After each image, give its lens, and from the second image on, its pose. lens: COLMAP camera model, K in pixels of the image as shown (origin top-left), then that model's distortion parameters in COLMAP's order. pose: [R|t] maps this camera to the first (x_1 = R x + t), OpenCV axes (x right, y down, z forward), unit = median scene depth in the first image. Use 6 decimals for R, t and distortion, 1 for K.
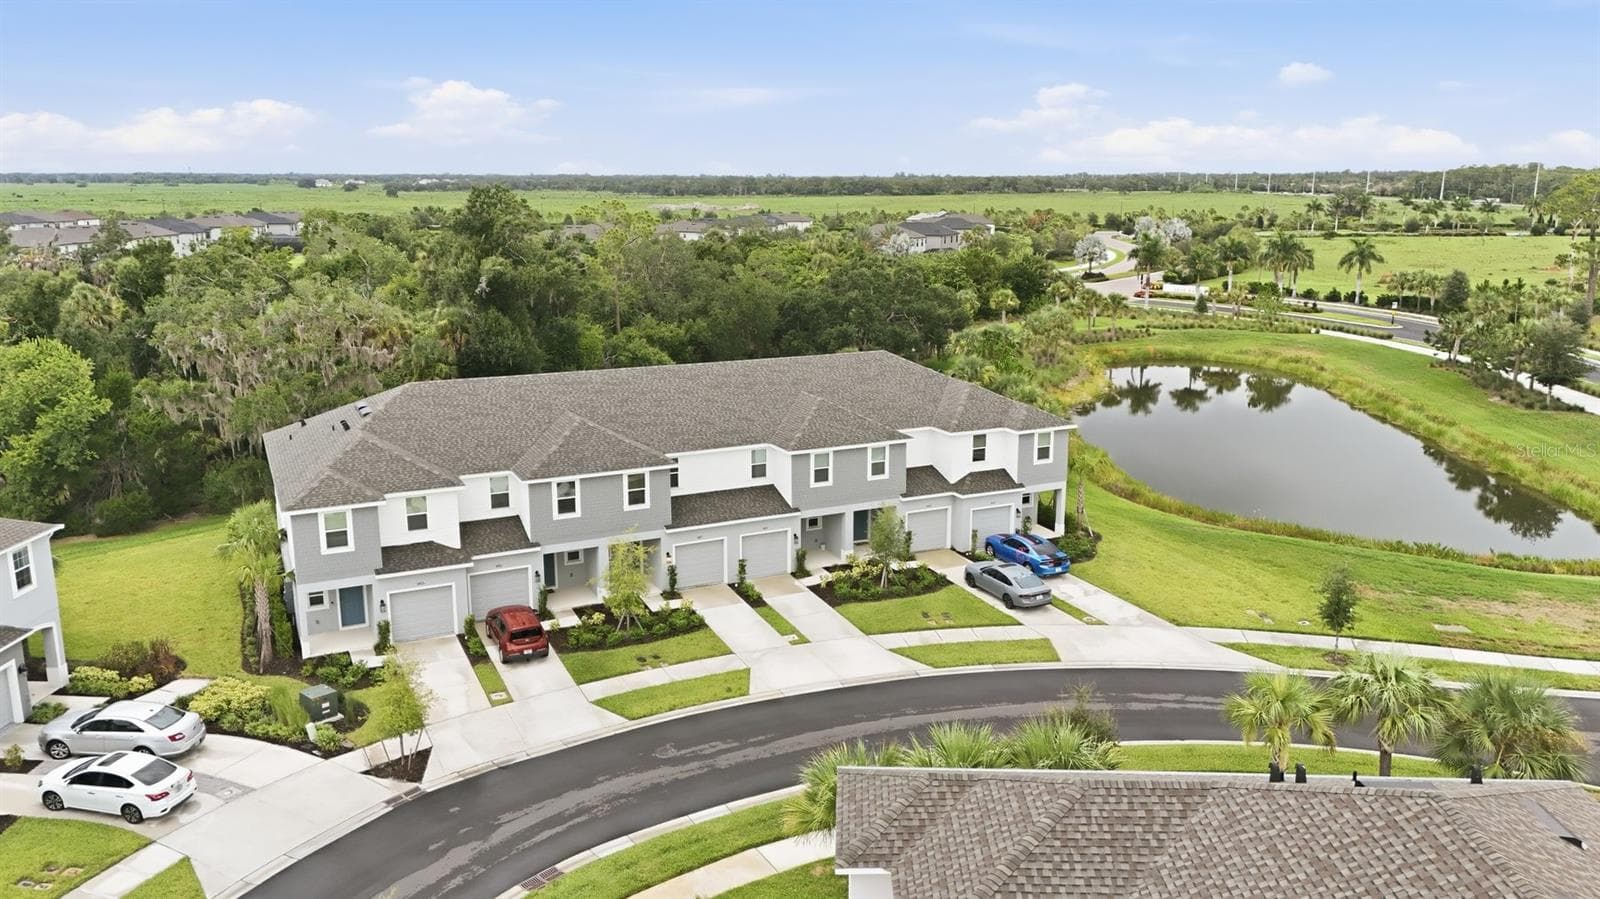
lens RADIAL K [[1130.8, 0, 802.5], [0, 1130.8, 450.2], [0, 0, 1]] dist [0.006699, -0.001386]
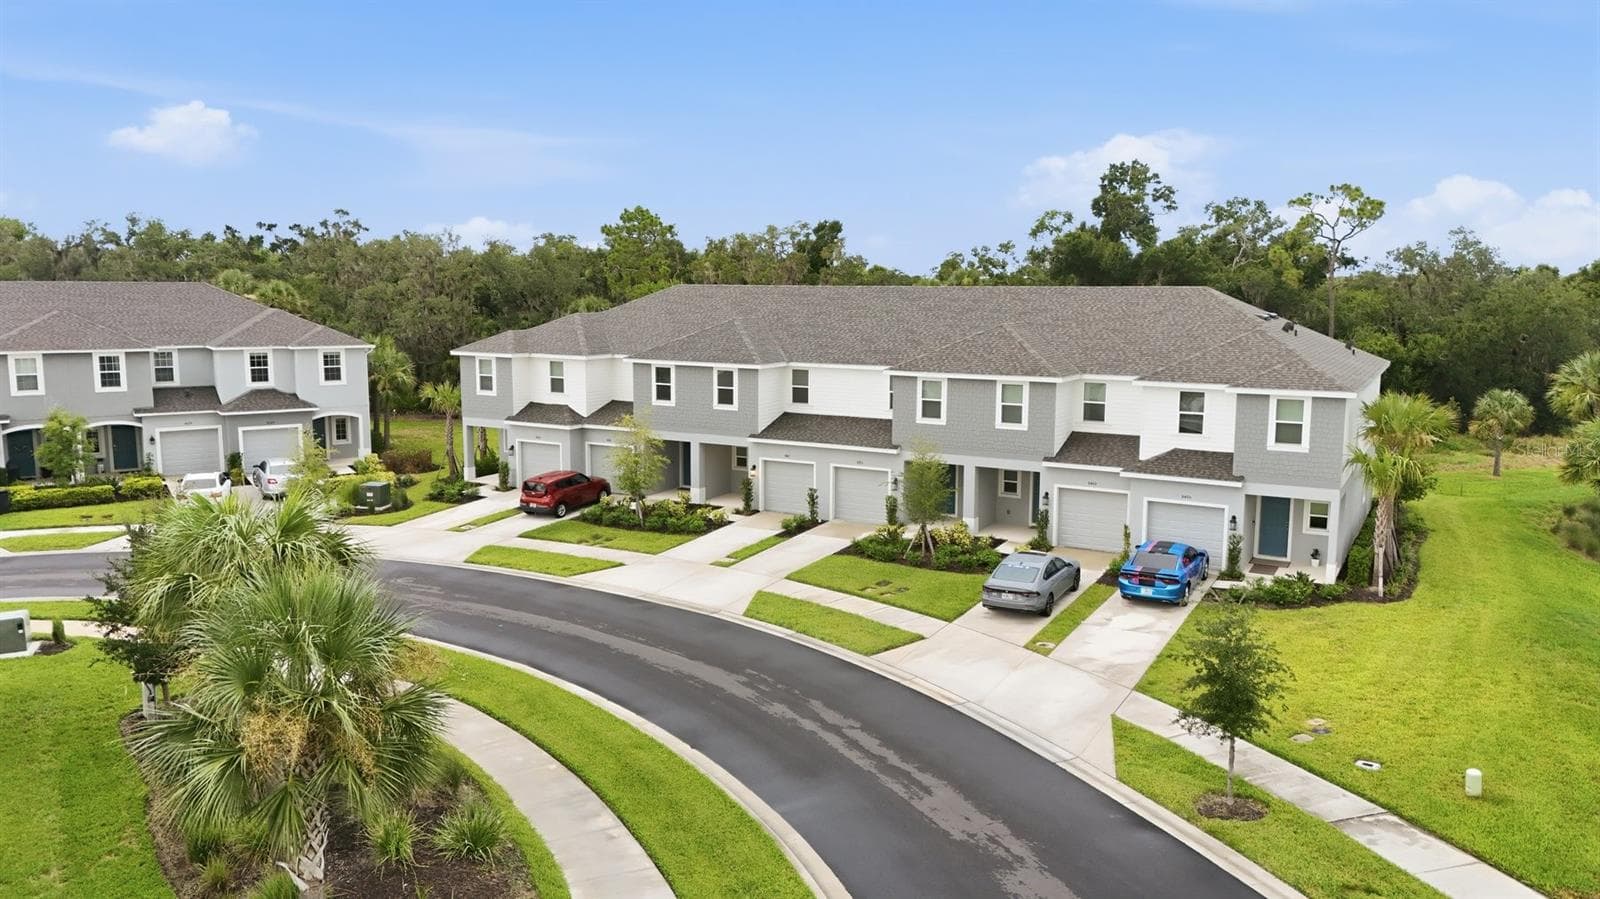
lens RADIAL K [[1130.8, 0, 801.9], [0, 1130.8, 446.7], [0, 0, 1]] dist [0.006699, -0.001386]
pose [[0.580147, 0.116807, -0.806093, 0.618822], [-0.193992, 0.981000, 0.002536, 0.065733], [0.791073, 0.154904, 0.591784, 0.496822]]
